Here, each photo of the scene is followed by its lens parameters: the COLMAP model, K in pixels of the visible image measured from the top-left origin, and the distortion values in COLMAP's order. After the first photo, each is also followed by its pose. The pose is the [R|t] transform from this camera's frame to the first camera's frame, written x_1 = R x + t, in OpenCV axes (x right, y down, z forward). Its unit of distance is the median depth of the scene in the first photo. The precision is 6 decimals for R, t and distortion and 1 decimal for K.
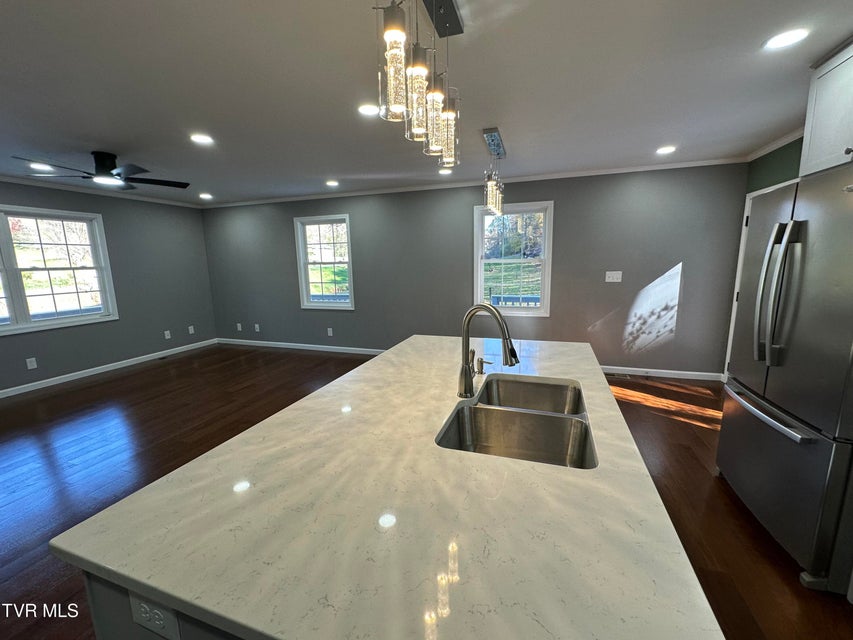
lens RADIAL K [[353.8, 0, 426.5], [0, 353.8, 320.0], [0, 0, 1]] dist [-0.000875, -0.000134]
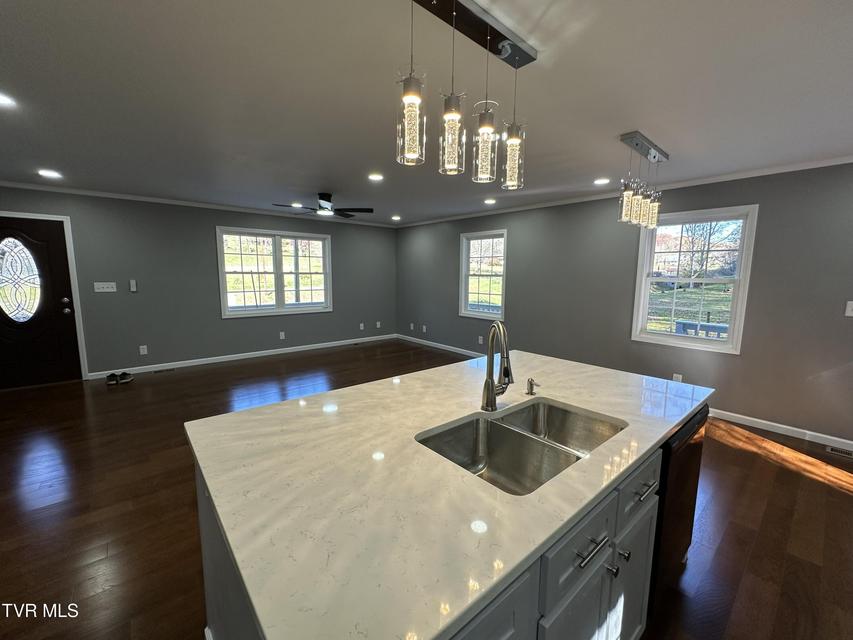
lens RADIAL K [[353.8, 0, 426.5], [0, 353.8, 320.0], [0, 0, 1]] dist [-0.000875, -0.000134]
pose [[0.862673, 0.095449, -0.496674, 0.143850], [-0.111363, 0.993777, -0.002445, -0.007130], [0.493350, 0.057420, 0.867934, -0.000980]]
